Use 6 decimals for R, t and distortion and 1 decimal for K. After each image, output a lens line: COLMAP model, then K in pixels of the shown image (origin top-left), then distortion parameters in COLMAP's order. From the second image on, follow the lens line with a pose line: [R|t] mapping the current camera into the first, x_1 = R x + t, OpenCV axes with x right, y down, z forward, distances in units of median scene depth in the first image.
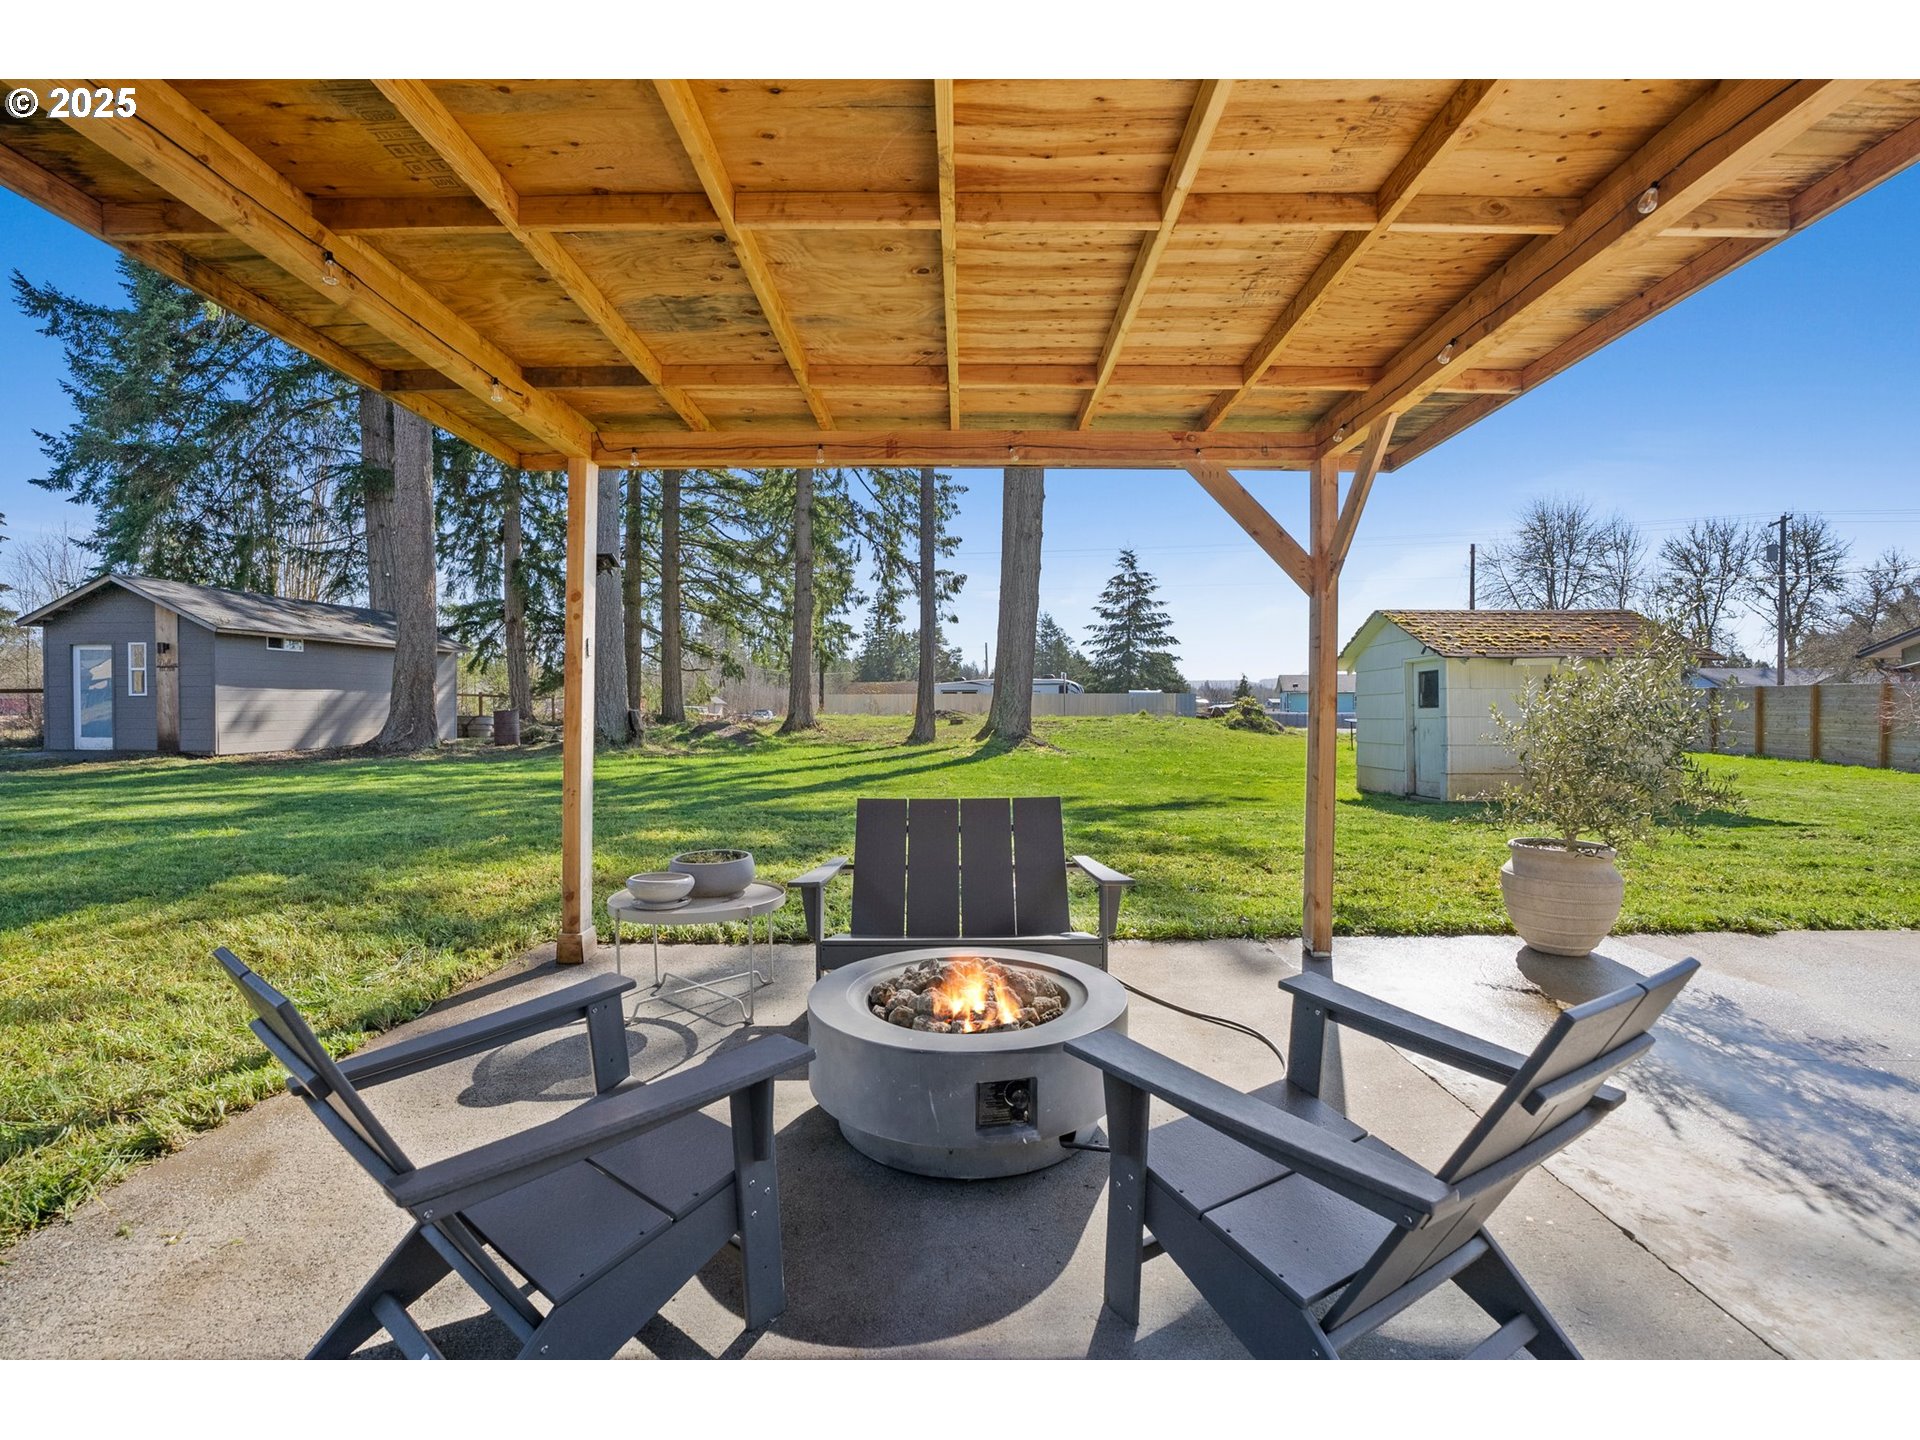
lens RADIAL K [[896.9, 0, 960.0], [0, 896.9, 720.0], [0, 0, 1]] dist [-0.071194, 0.025628]
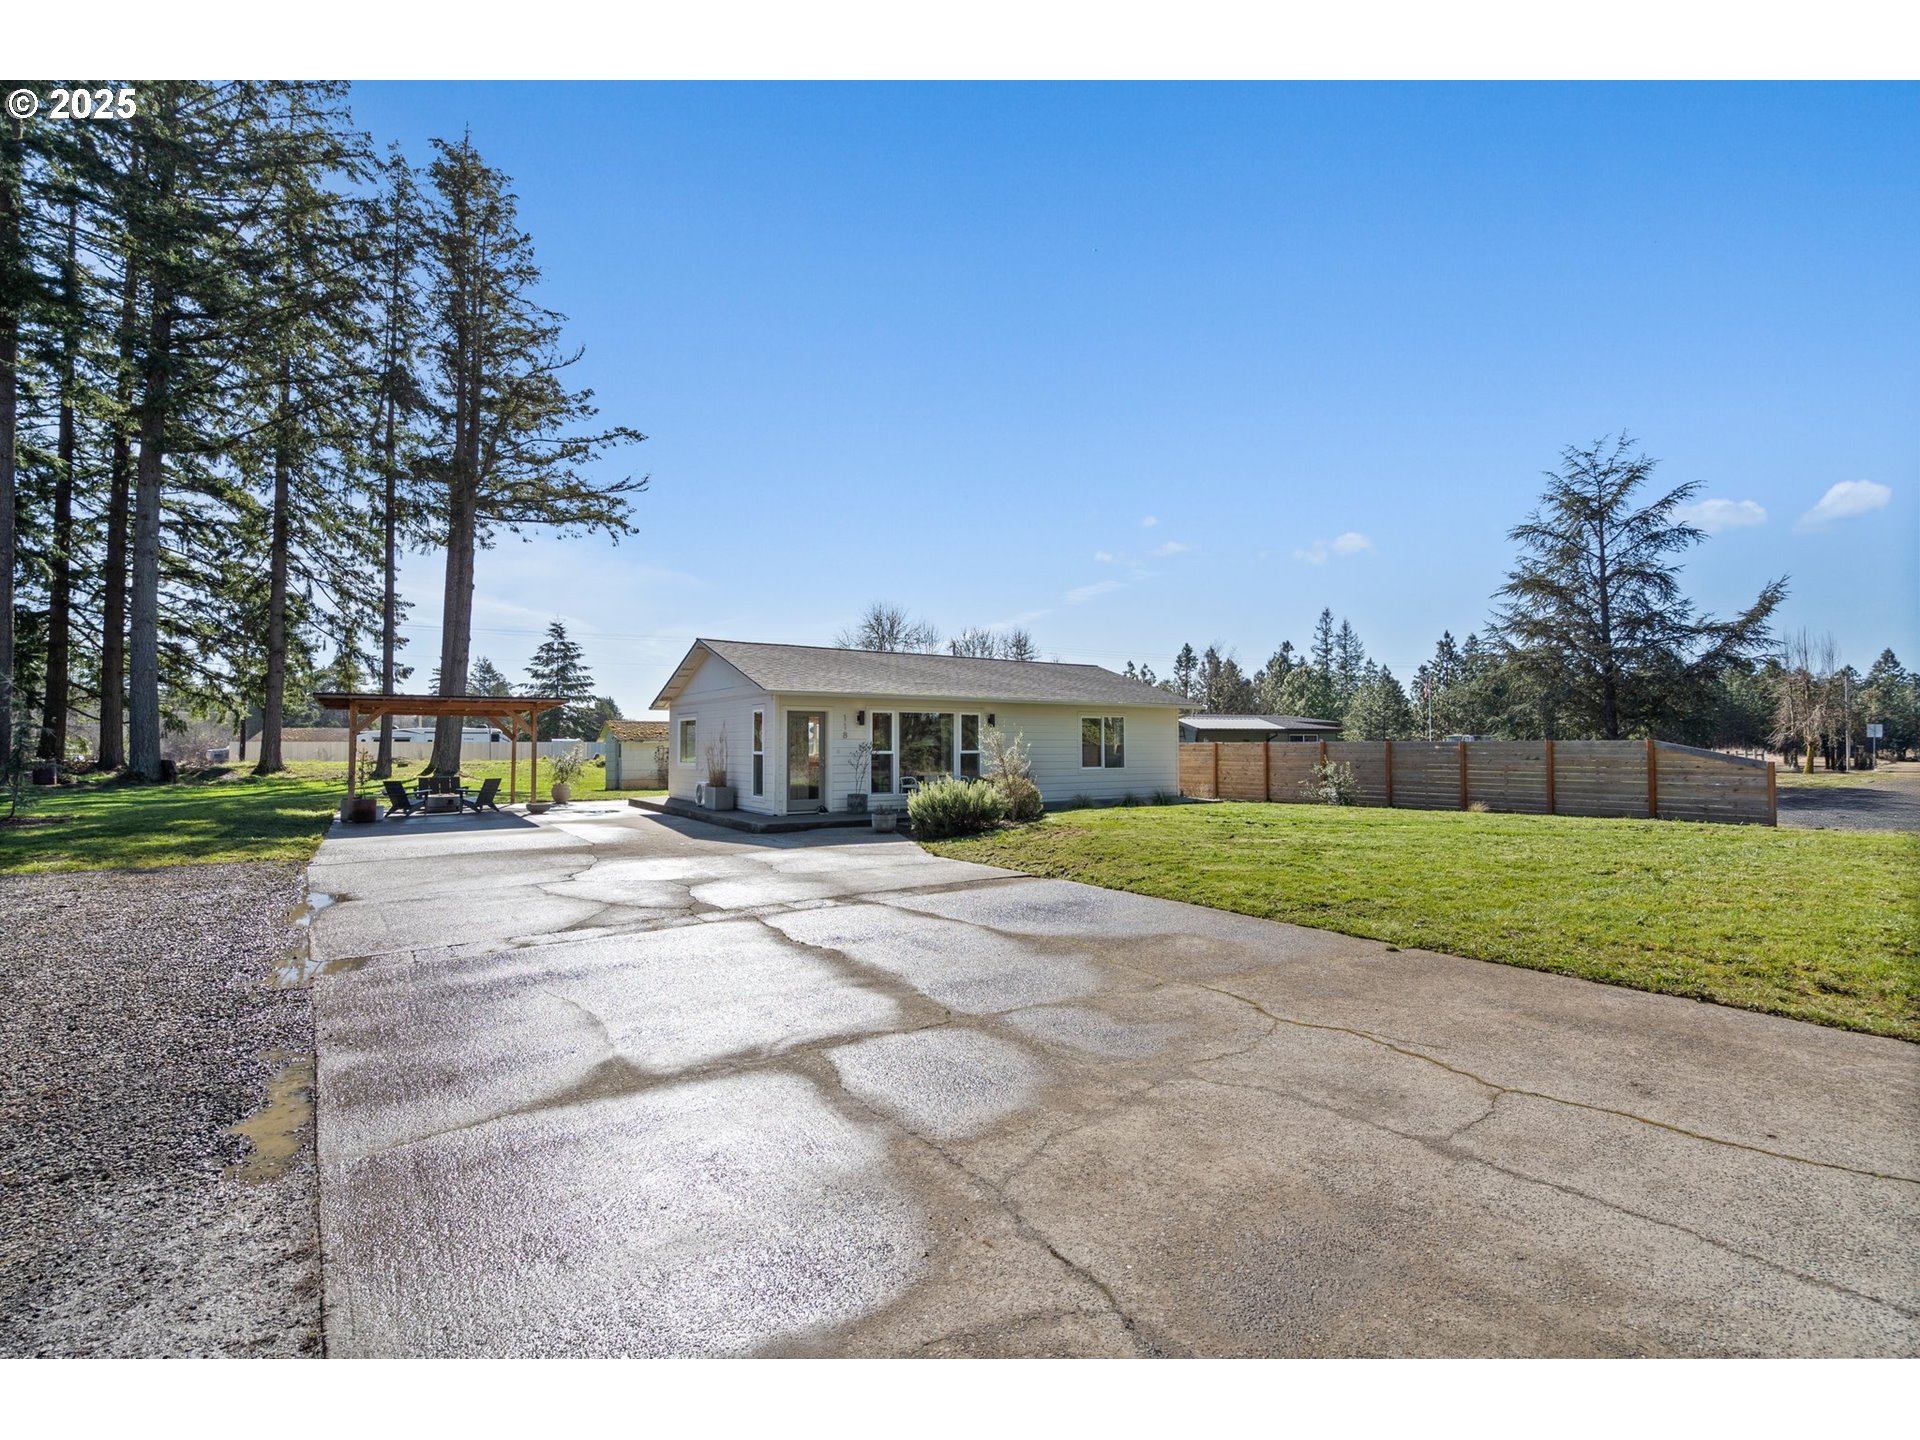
lens RADIAL K [[867.2, 0, 942.6], [0, 867.2, 719.0], [0, 0, 1]] dist [0.002143, 0.000282]
pose [[0.836935, 0.016800, 0.547044, -0.051046], [0.009841, 0.998905, -0.045733, 0.000426], [-0.547214, 0.043659, 0.835854, -0.795039]]
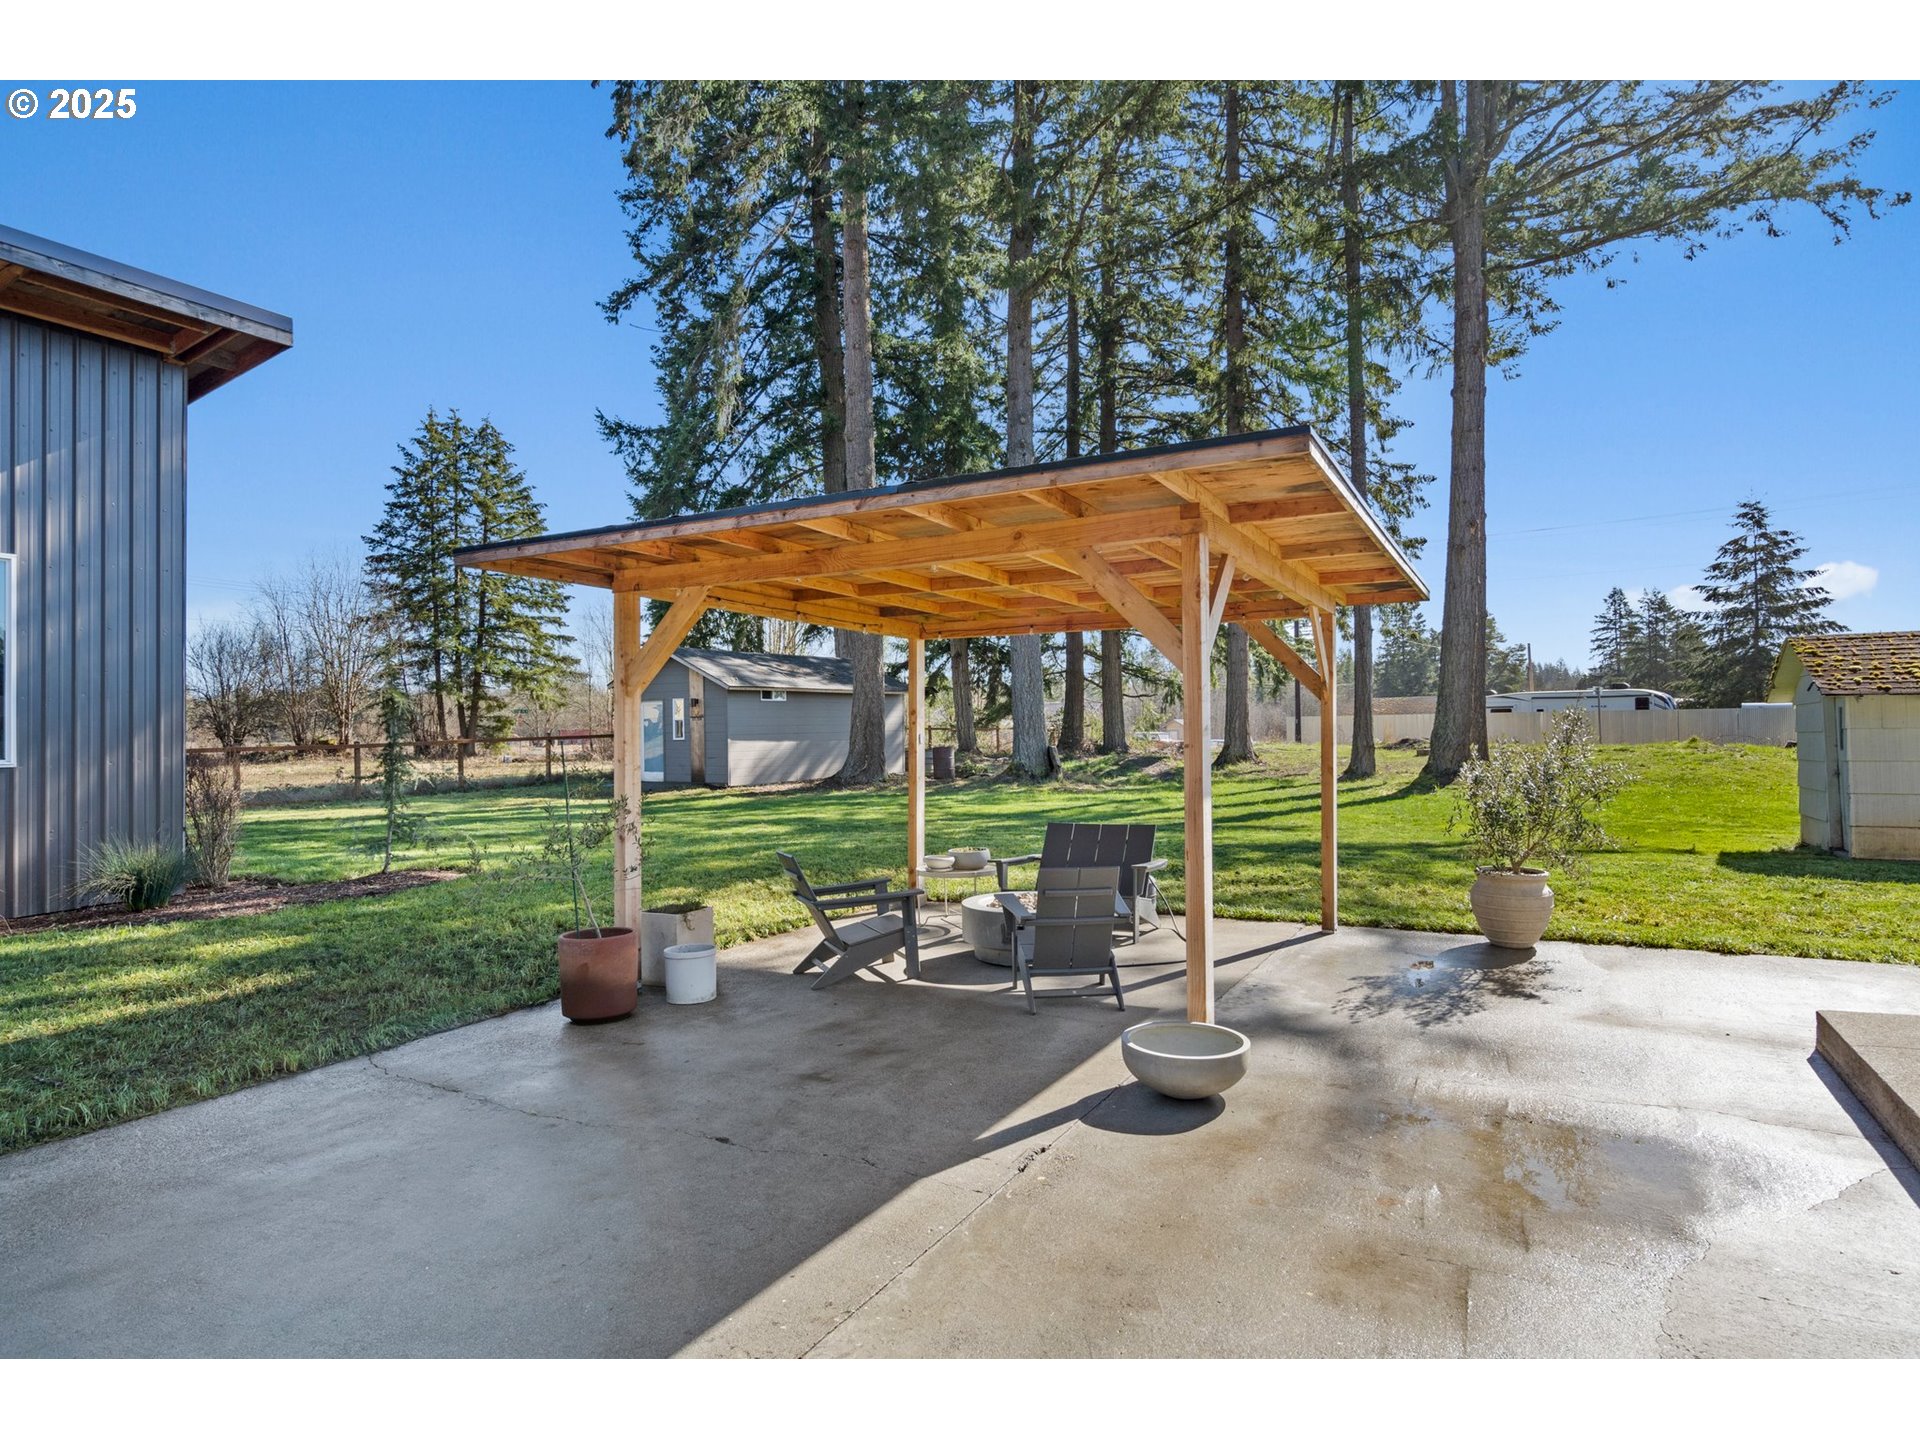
lens RADIAL K [[1096.8, 0, 960.0], [0, 1096.8, 720.0], [0, 0, 1]] dist [0.003487, 0.001801]
pose [[0.883464, -0.016780, -0.468198, 0.114862], [0.007209, 0.999727, -0.022226, -0.010844], [0.468443, 0.016260, 0.883344, -0.157605]]
